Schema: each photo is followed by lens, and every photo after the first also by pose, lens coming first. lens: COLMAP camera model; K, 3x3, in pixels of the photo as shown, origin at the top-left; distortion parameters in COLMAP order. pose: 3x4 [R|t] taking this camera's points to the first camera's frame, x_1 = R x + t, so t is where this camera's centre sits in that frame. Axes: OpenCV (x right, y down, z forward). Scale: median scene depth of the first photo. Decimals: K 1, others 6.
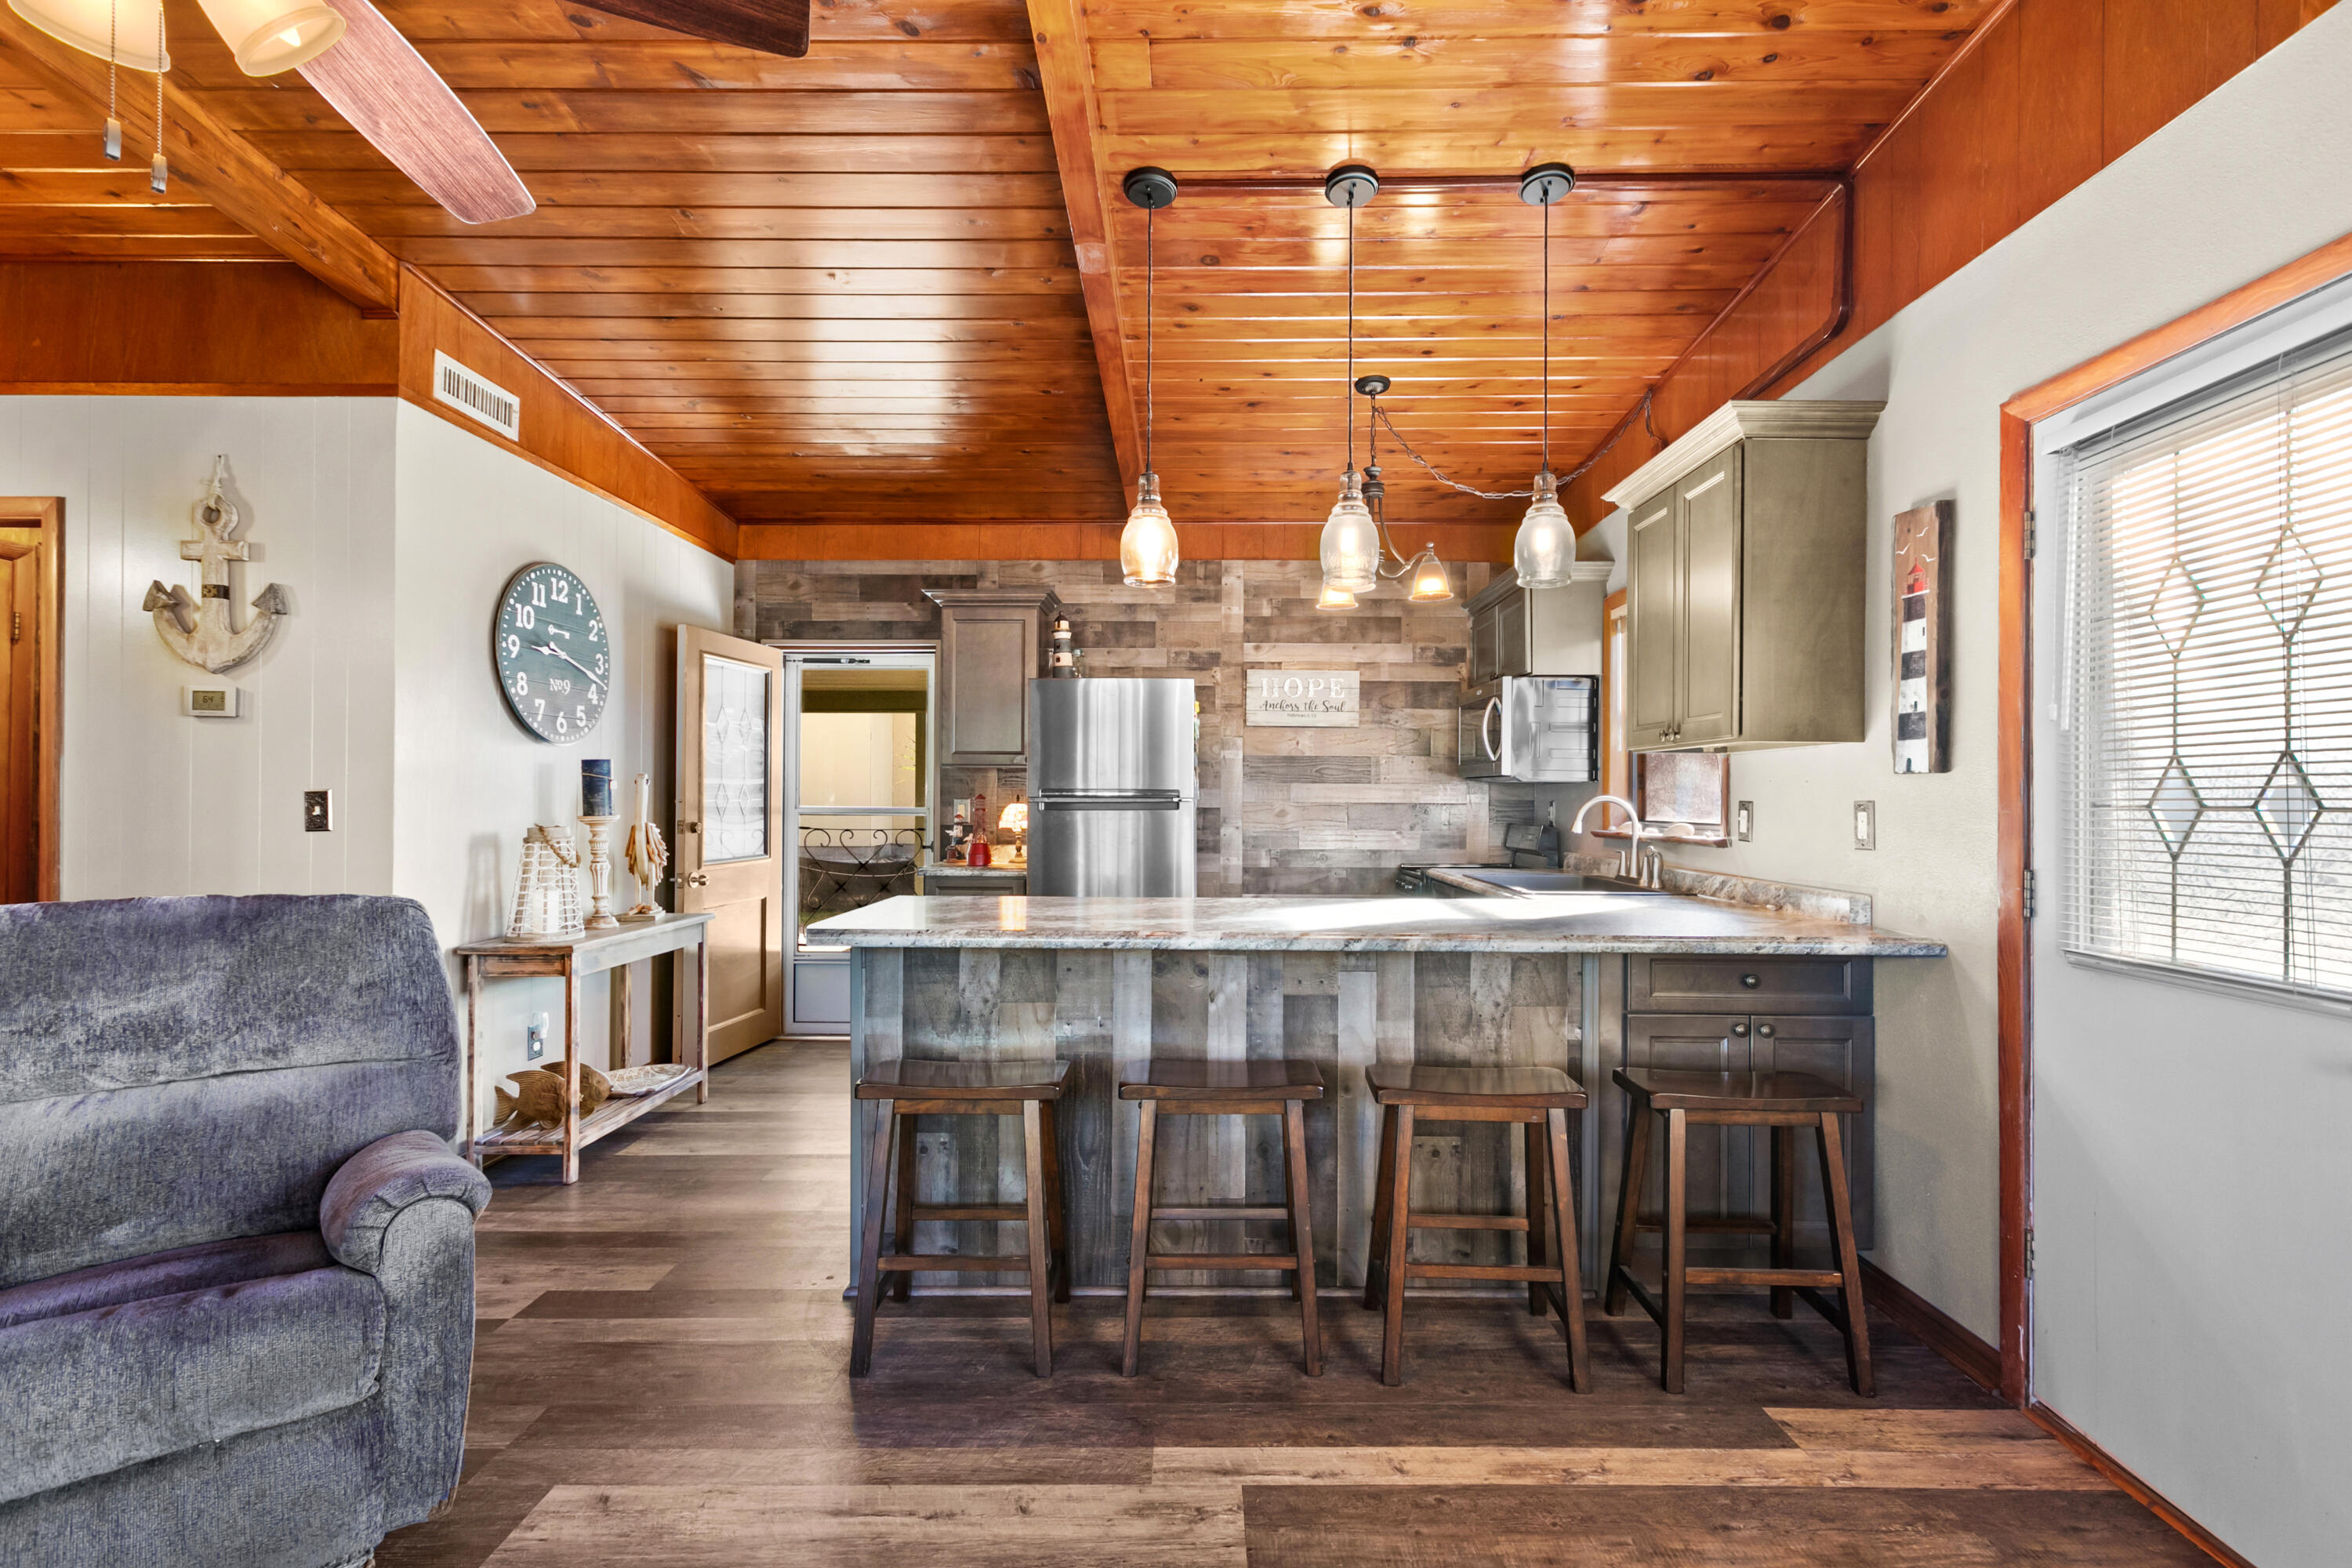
lens RADIAL K [[1067.2, 0, 1176.5], [0, 1067.2, 779.2], [0, 0, 1]] dist [-0.001881, -0.001361]
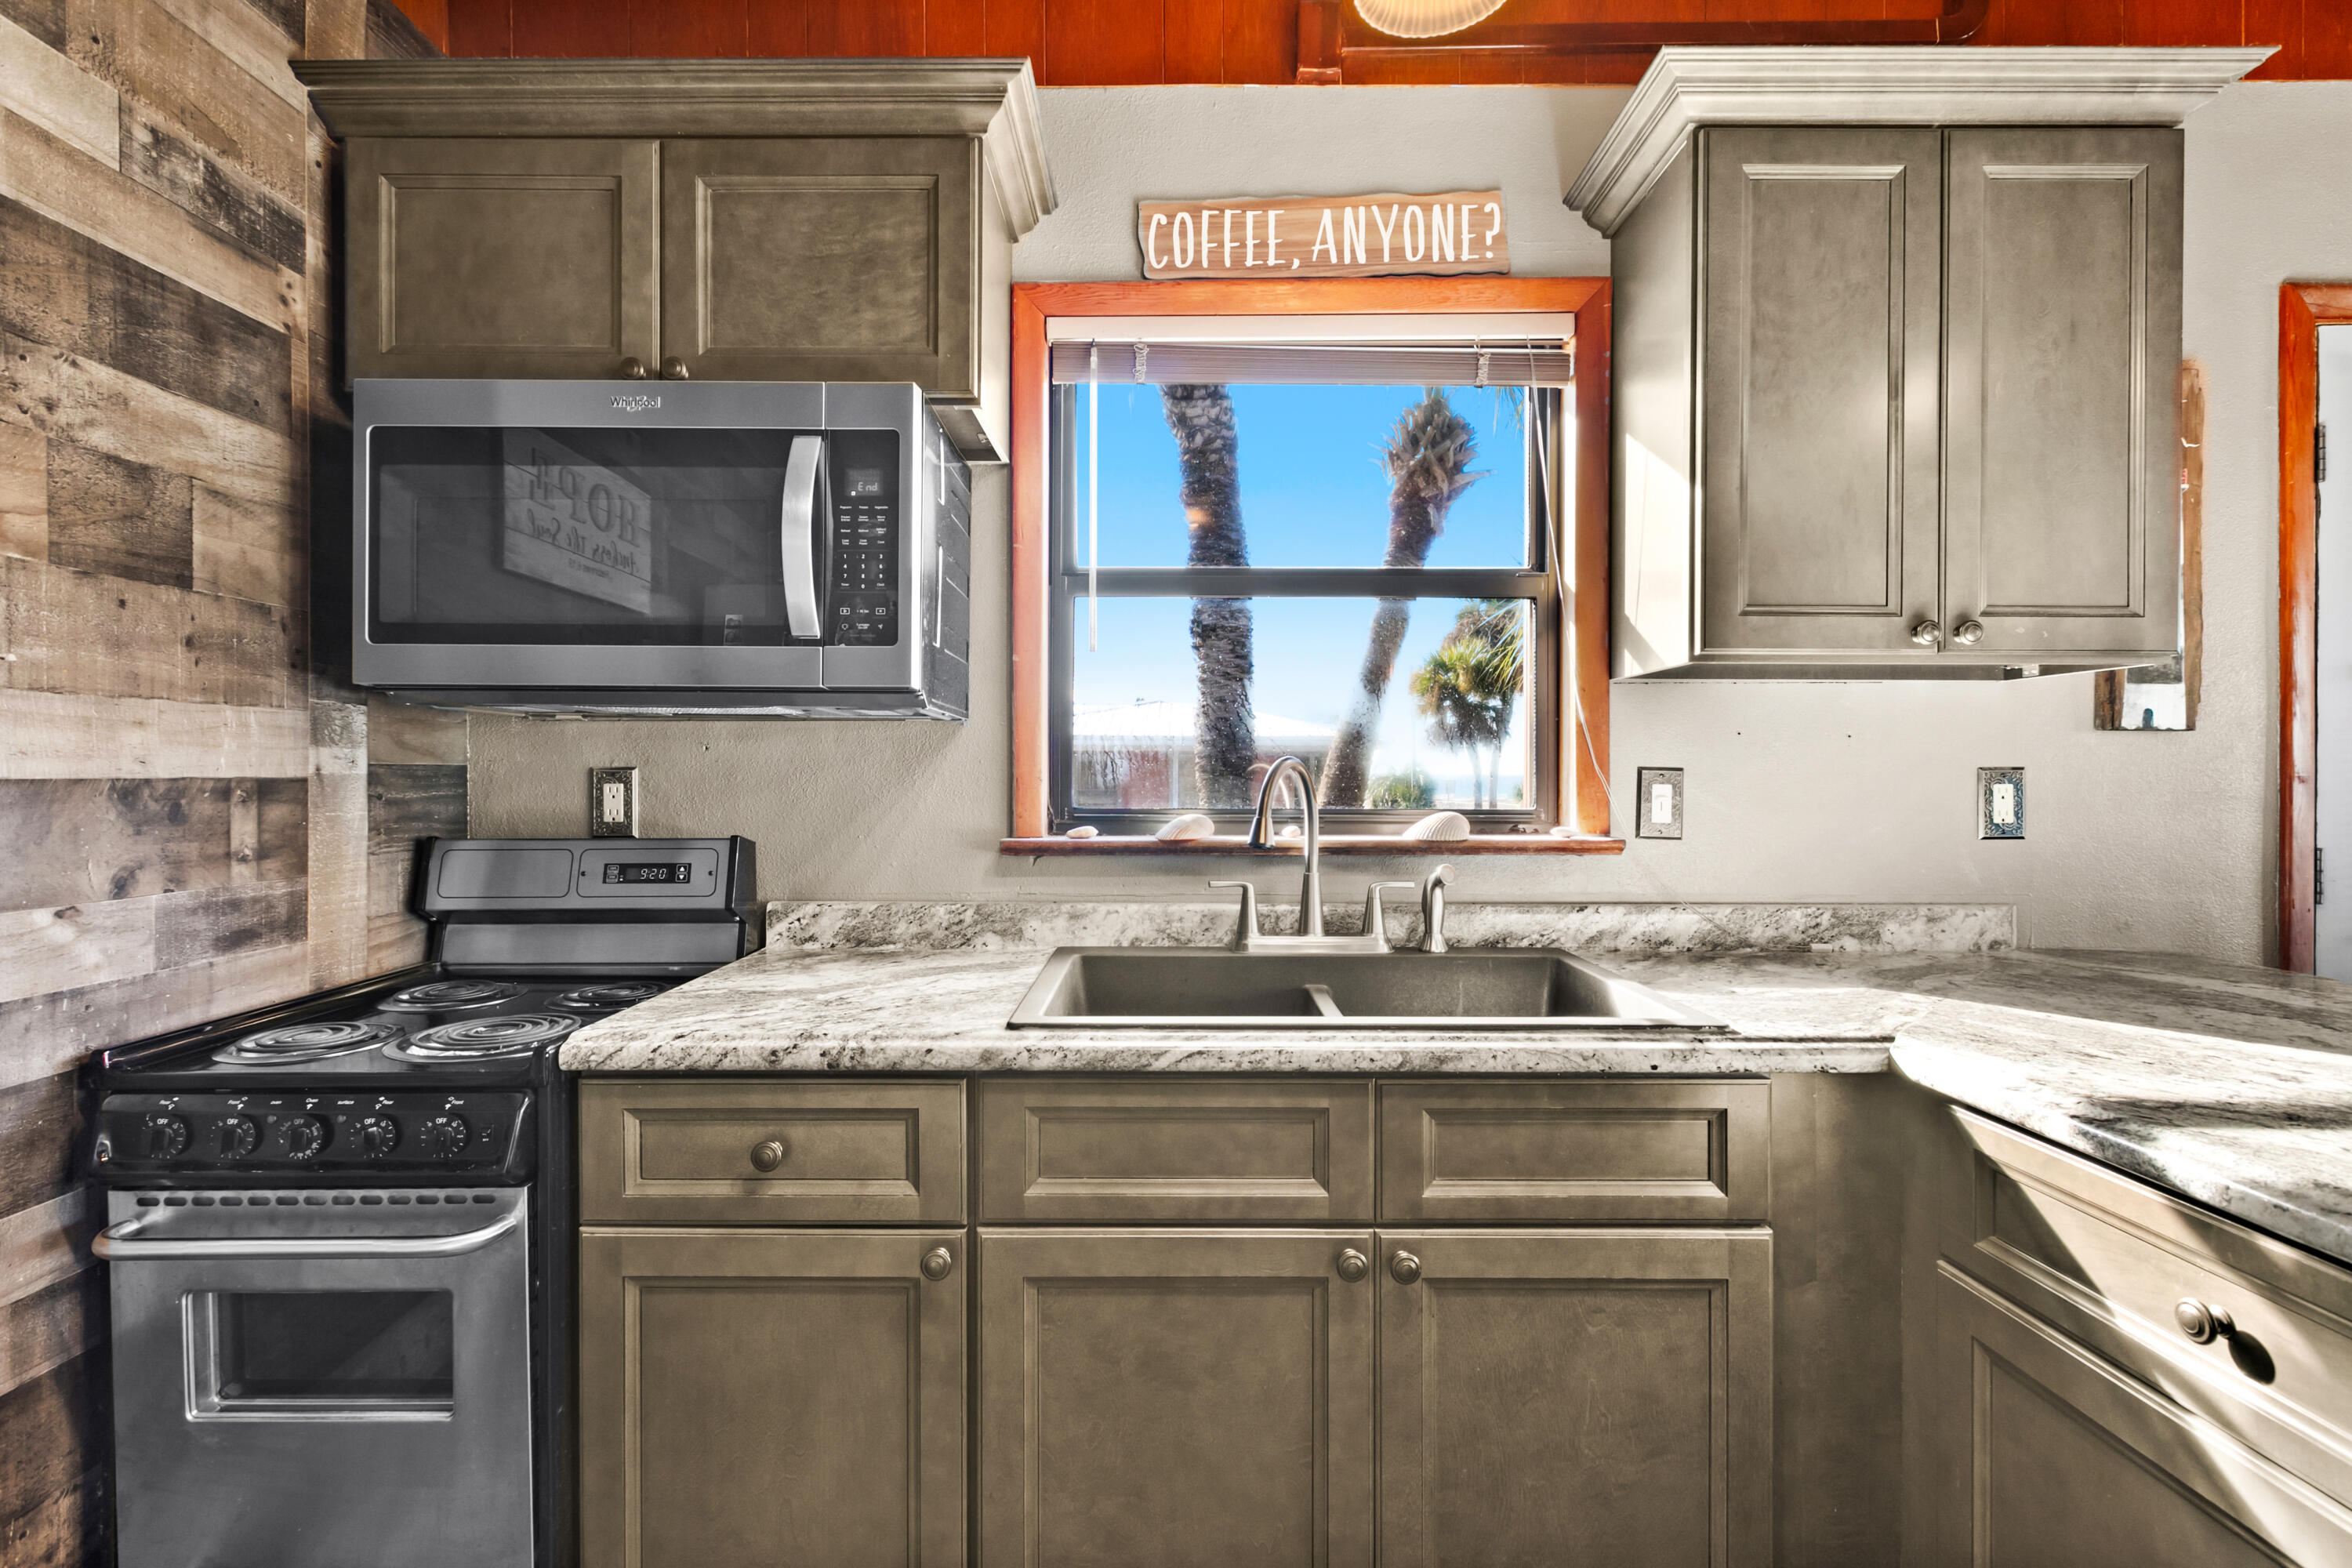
lens RADIAL K [[1067.2, 0, 1176.5], [0, 1067.2, 779.2], [0, 0, 1]] dist [-0.001881, -0.001361]
pose [[-0.016225, -0.024295, 0.999573, -0.016346], [-0.021792, 0.999476, 0.023939, 0.011828], [-0.999631, -0.021395, -0.016746, 0.772477]]
